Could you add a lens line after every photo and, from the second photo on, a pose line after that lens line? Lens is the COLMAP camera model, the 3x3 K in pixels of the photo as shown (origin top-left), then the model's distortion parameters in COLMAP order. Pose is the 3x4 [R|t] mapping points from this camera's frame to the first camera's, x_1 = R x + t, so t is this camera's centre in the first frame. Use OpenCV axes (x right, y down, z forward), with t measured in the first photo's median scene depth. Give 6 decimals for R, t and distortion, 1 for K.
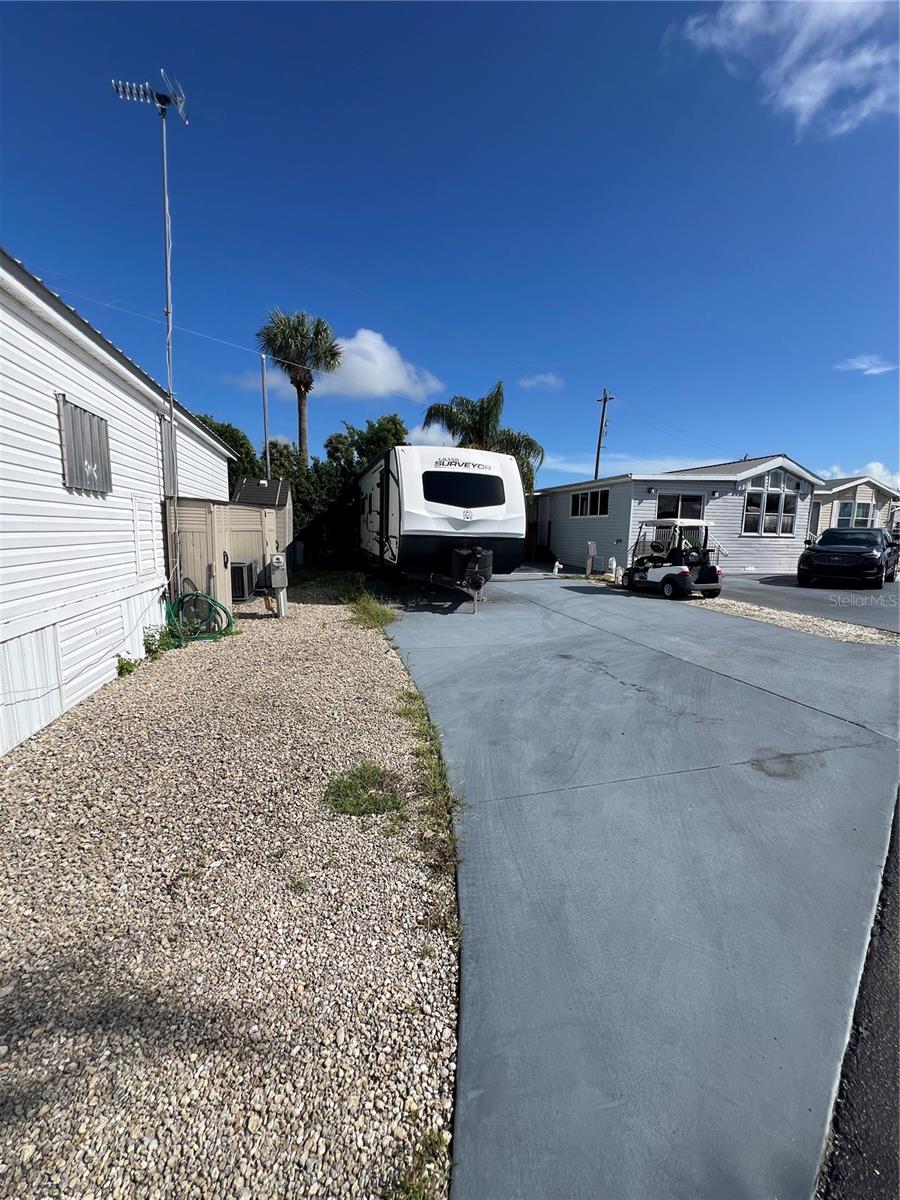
lens RADIAL K [[481.9, 0, 450.0], [0, 481.9, 600.0], [0, 0, 1]] dist [-0.001340, 0.000084]
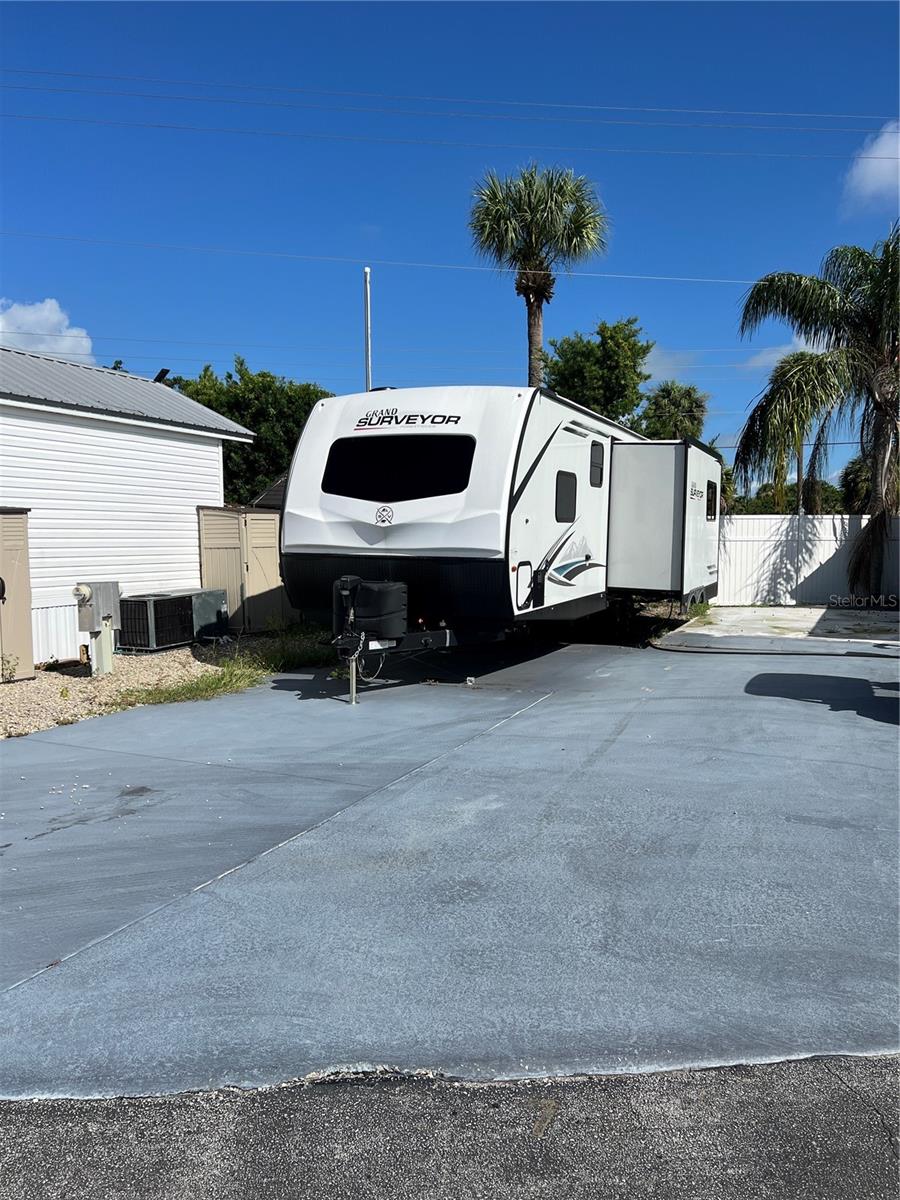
lens RADIAL K [[908.6, 0, 450.0], [0, 908.6, 600.0], [0, 0, 1]] dist [0.050617, 0.000259]
pose [[0.763139, 0.033744, -0.645353, 0.731868], [-0.083438, 0.995422, -0.046618, -0.043876], [0.640825, 0.089422, 0.762461, 0.297232]]
